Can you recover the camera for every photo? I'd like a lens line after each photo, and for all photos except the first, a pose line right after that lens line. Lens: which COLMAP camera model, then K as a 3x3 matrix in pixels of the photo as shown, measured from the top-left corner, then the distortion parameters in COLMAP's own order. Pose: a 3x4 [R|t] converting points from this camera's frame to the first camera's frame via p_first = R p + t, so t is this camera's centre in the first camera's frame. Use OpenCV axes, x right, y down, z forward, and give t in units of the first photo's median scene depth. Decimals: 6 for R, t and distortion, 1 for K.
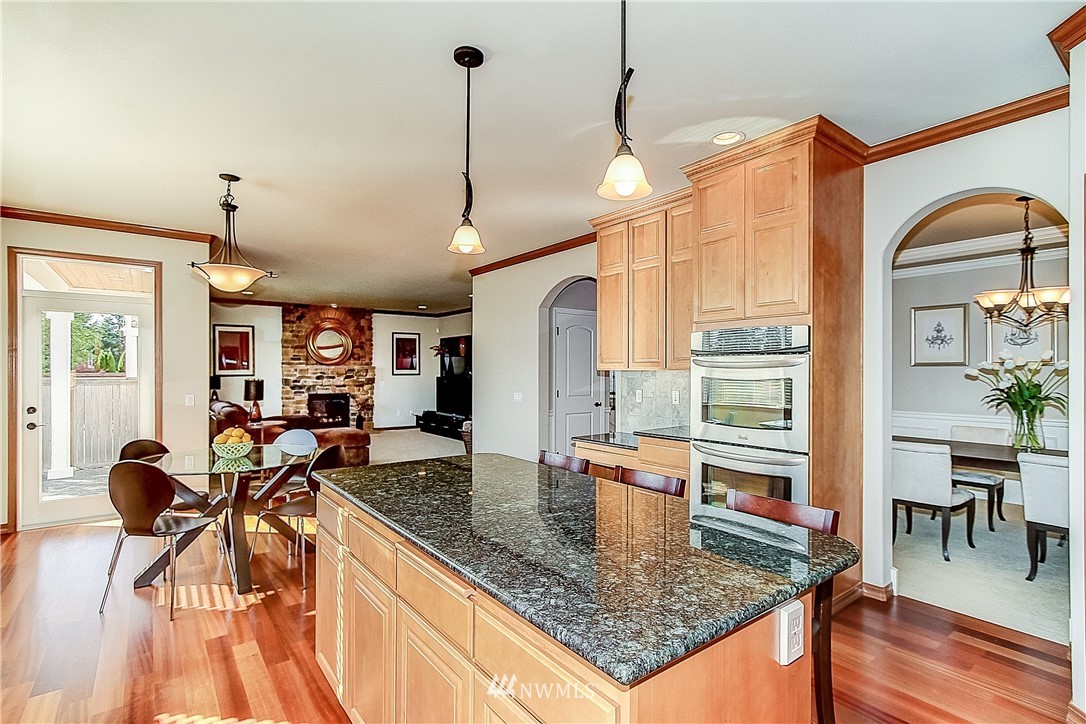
lens RADIAL K [[507.8, 0, 519.4], [0, 507.8, 368.1], [0, 0, 1]] dist [-0.000426, 0.000029]
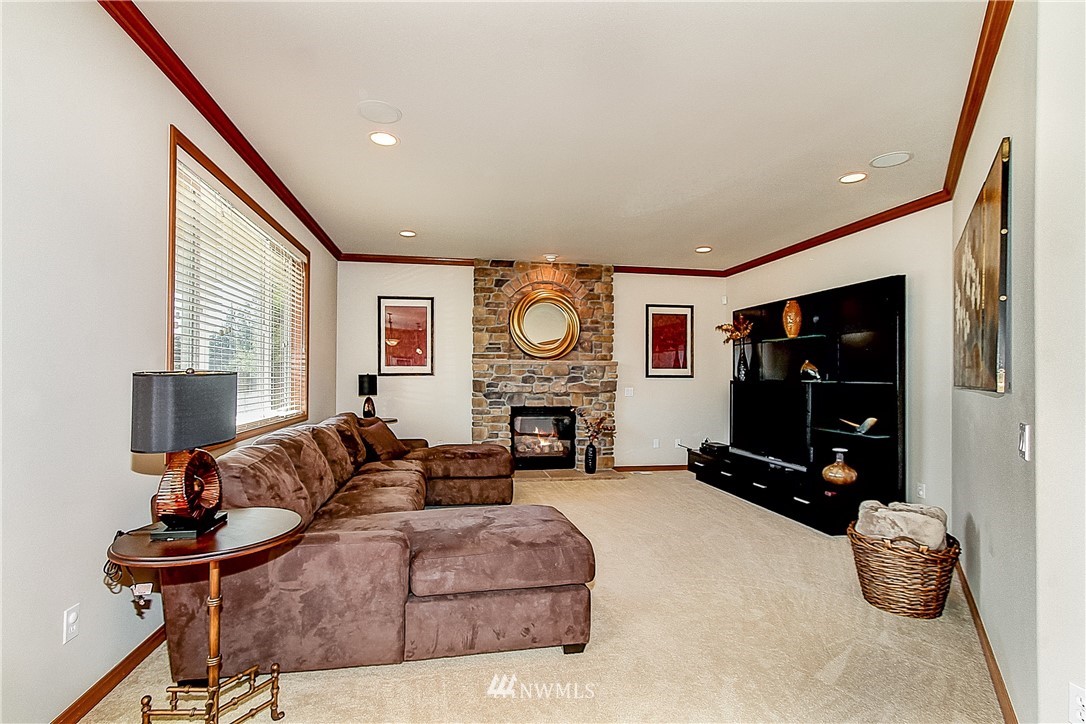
lens RADIAL K [[507.8, 0, 541.1], [0, 507.8, 369.4], [0, 0, 1]] dist [-0.000426, 0.000029]
pose [[0.907391, 0.002181, -0.420282, -0.121654], [-0.006728, 0.999934, -0.009338, 0.011734], [0.420234, 0.011301, 0.907345, 0.445966]]
